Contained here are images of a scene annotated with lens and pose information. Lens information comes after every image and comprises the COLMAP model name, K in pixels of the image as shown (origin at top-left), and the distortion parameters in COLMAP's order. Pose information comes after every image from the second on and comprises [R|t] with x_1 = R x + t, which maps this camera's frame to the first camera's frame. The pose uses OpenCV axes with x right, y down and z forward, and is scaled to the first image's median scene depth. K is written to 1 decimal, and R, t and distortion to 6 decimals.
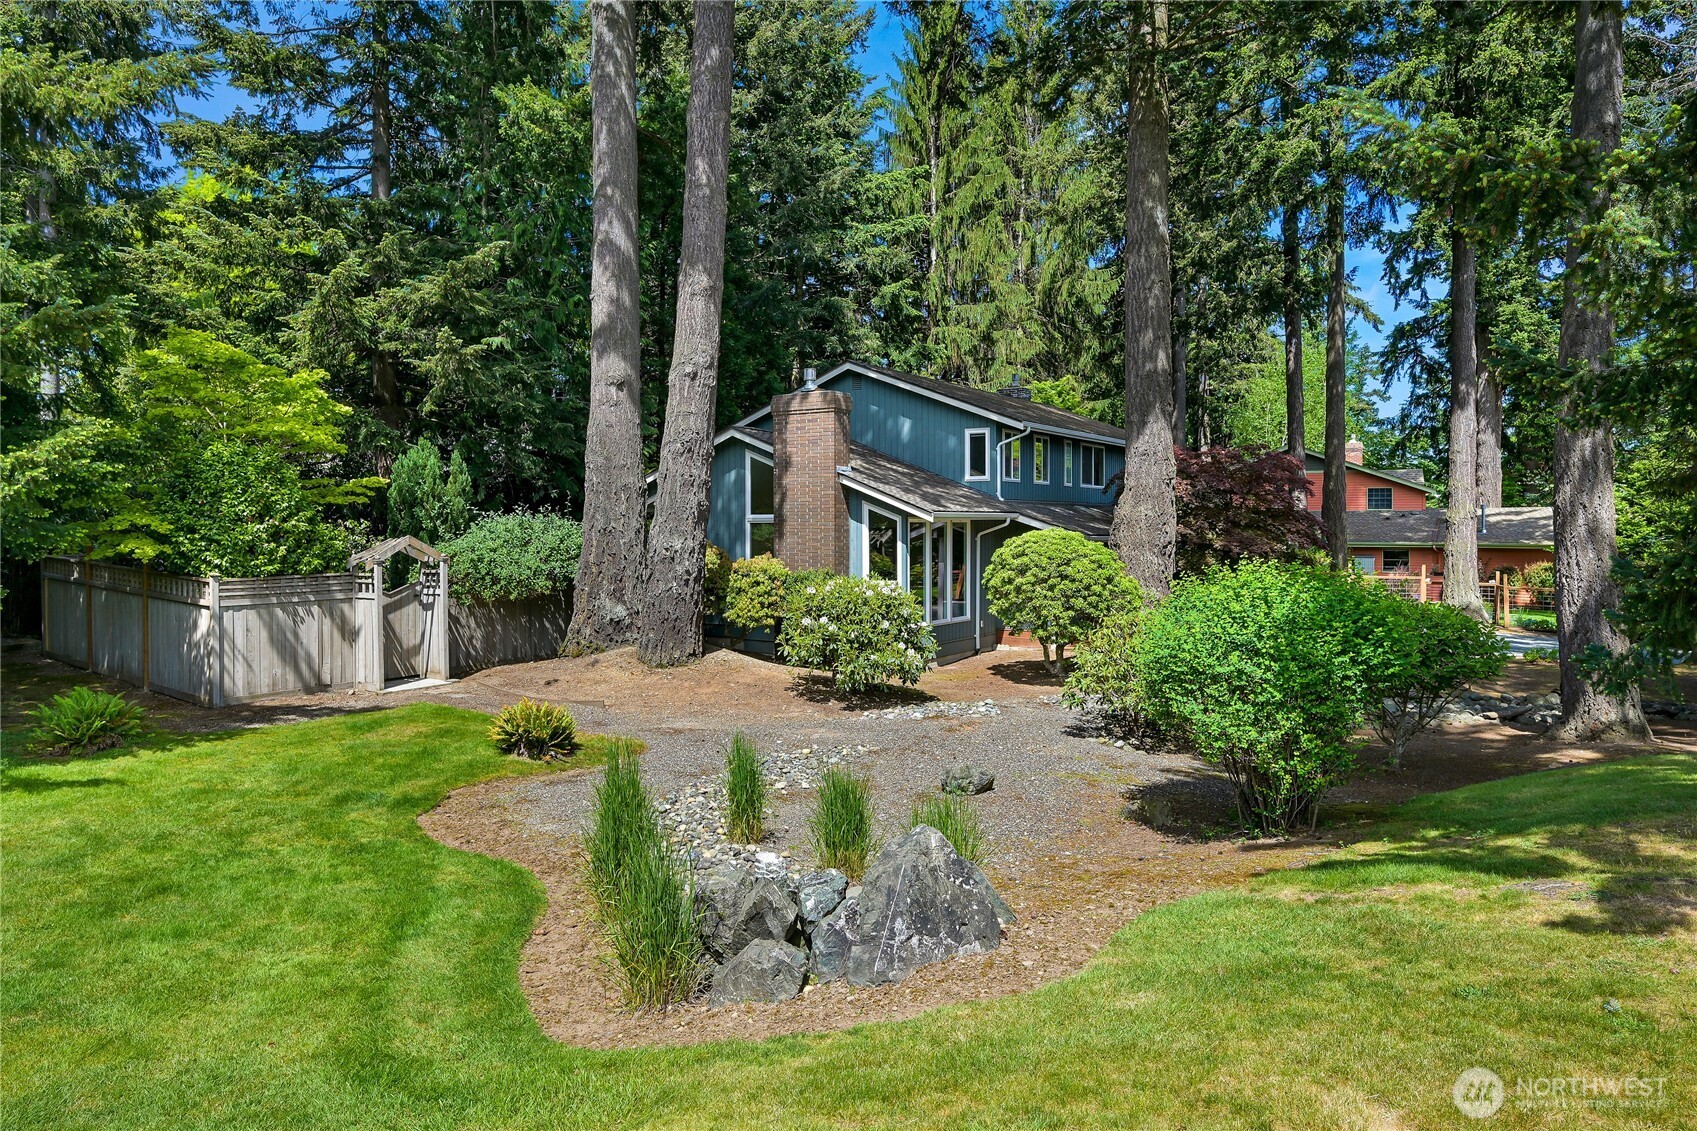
lens RADIAL K [[1070.2, 0, 850.0], [0, 1070.2, 522.8], [0, 0, 1]] dist [-0.007575, -0.001304]
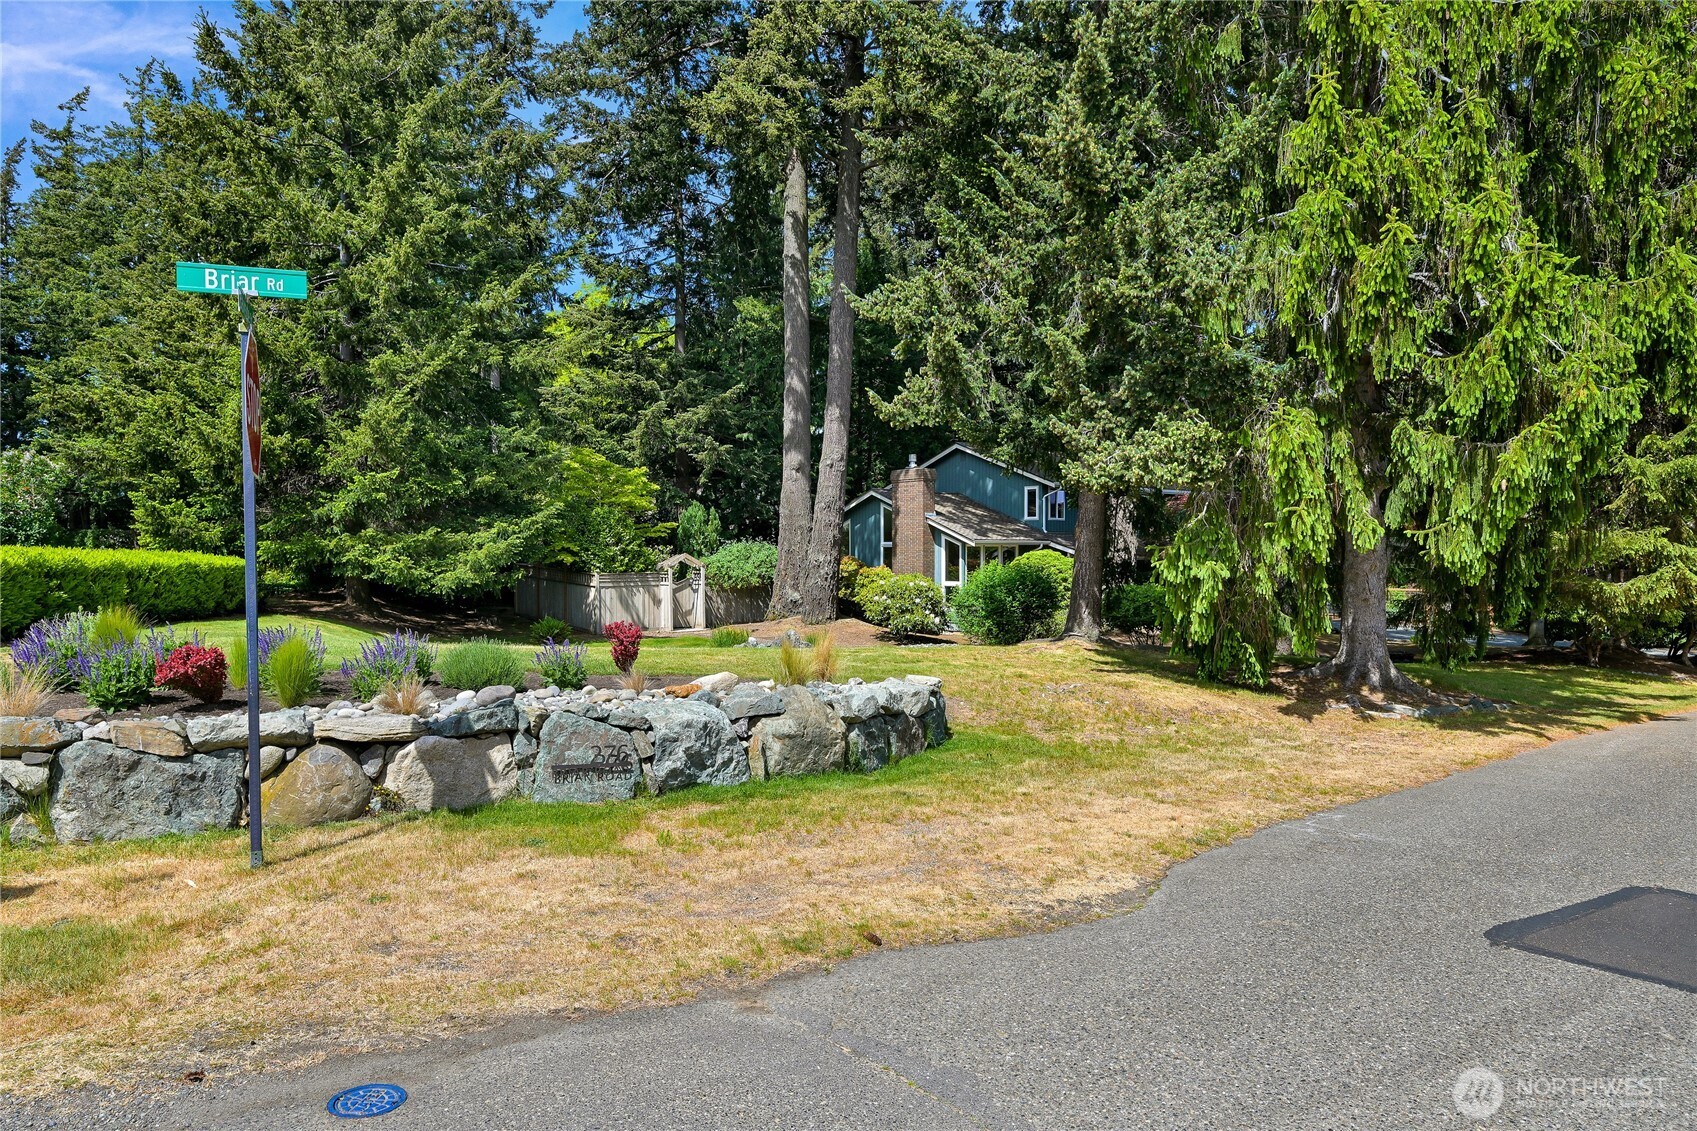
lens RADIAL K [[1070.2, 0, 848.6], [0, 1070.2, 564.0], [0, 0, 1]] dist [-0.007575, -0.001304]
pose [[0.960202, 0.004039, -0.279278, 0.369349], [-0.000633, 0.999924, 0.012283, 0.006838], [0.279307, -0.011617, 0.960132, -0.697563]]
